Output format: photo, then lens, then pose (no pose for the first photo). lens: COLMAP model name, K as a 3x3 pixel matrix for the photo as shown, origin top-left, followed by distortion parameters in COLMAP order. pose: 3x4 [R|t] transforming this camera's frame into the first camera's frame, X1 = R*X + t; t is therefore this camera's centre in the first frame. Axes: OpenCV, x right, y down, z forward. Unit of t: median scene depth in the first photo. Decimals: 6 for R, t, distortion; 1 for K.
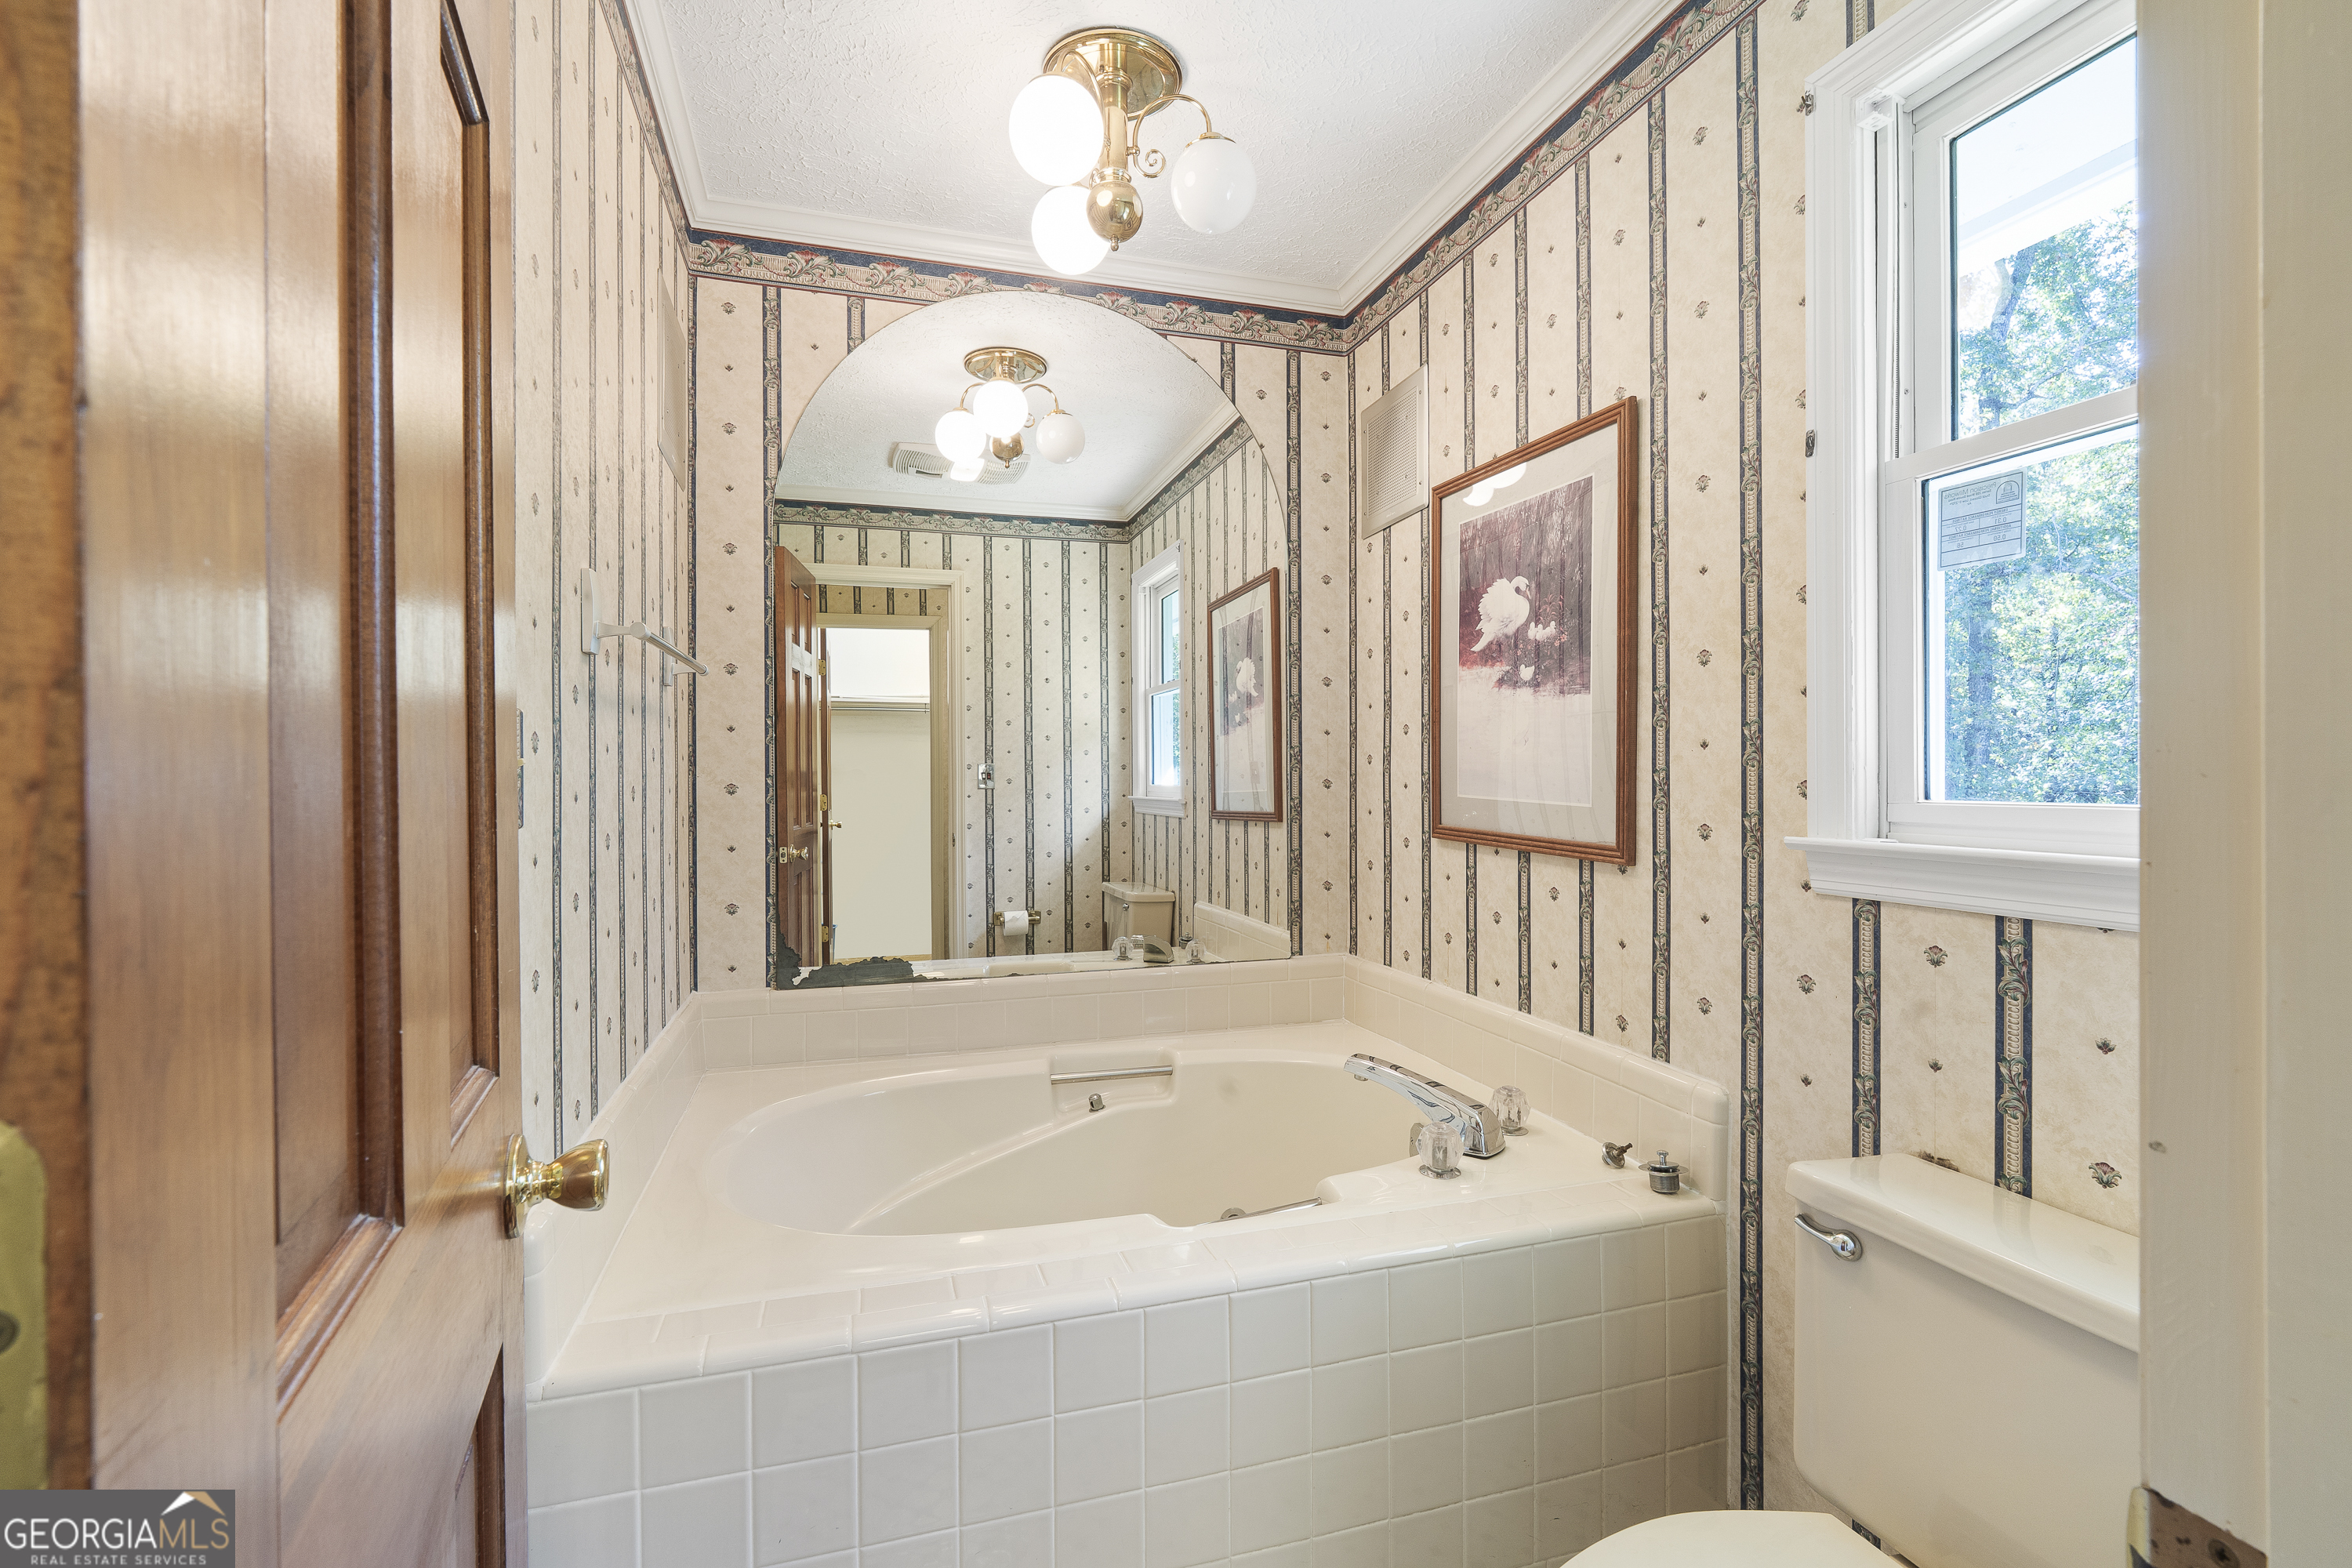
lens RADIAL K [[1047.1, 0, 1170.4], [0, 1047.1, 780.7], [0, 0, 1]] dist [-0.013854, 0.003520]
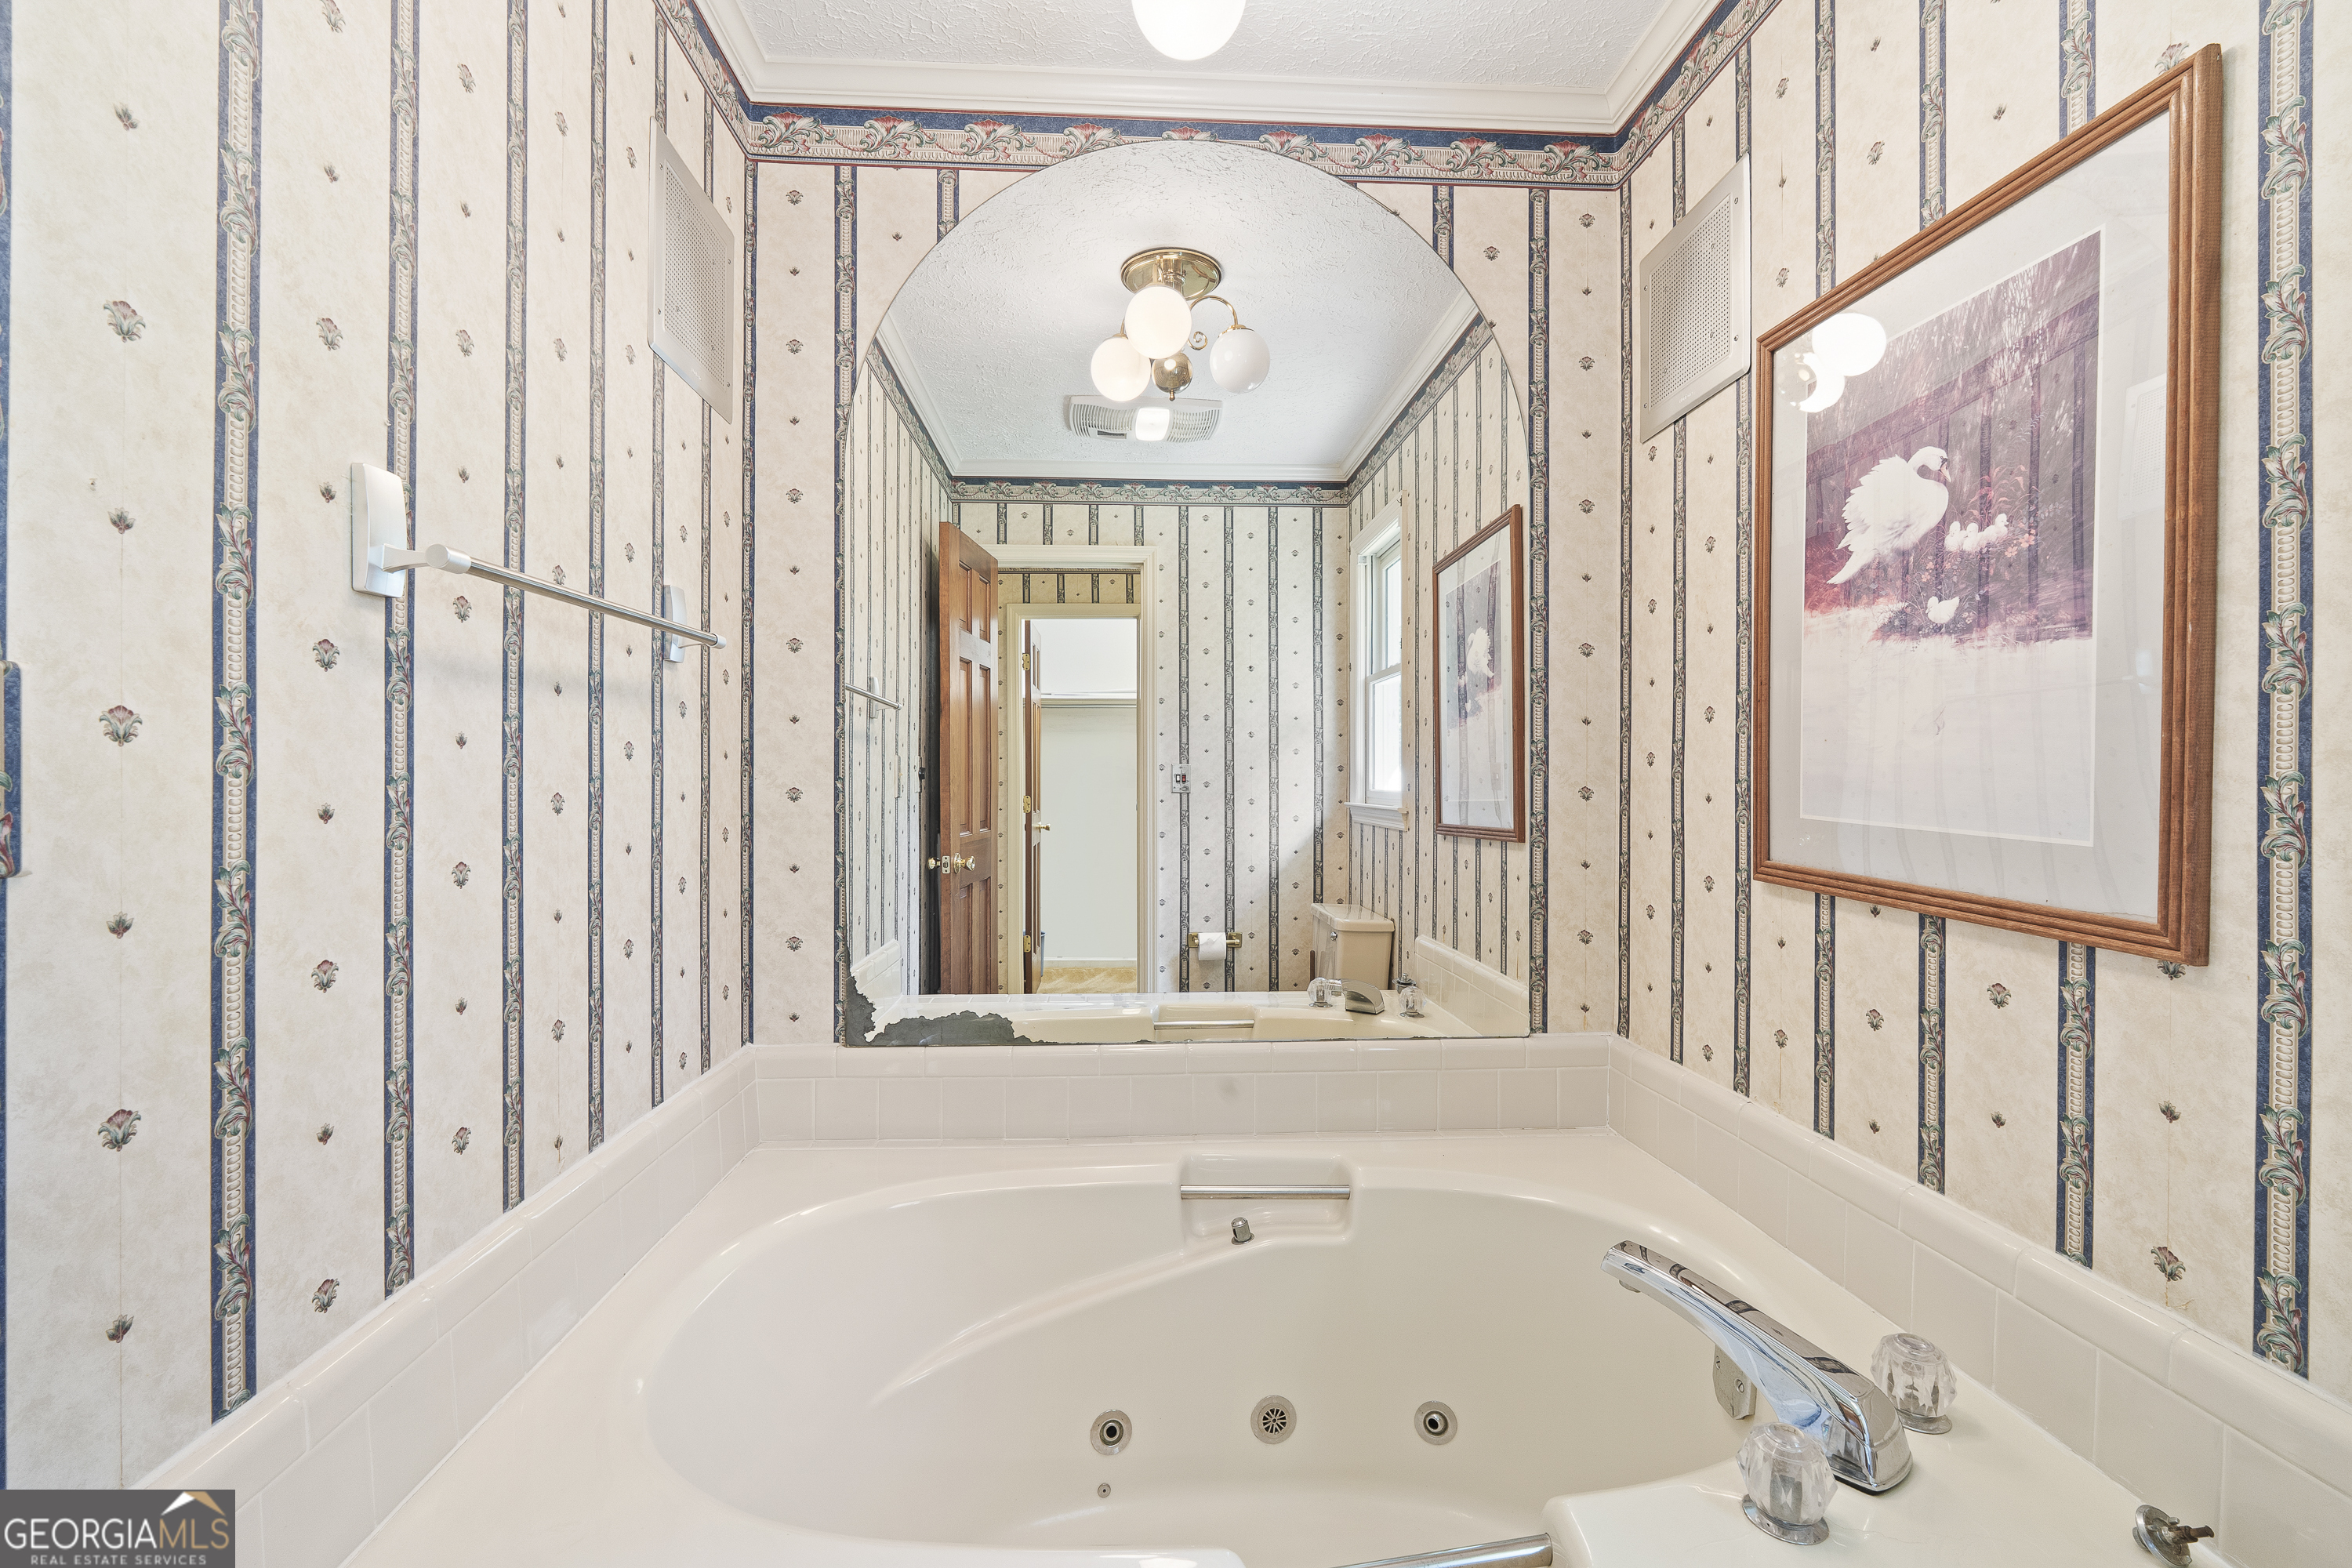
lens RADIAL K [[1047.1, 0, 1170.4], [0, 1047.1, 780.7], [0, 0, 1]] dist [-0.013854, 0.003520]
pose [[0.970885, 0.006658, -0.239455, 0.047772], [-0.006827, 0.999977, 0.000122, -0.003989], [0.239450, 0.001516, 0.970908, 0.255111]]
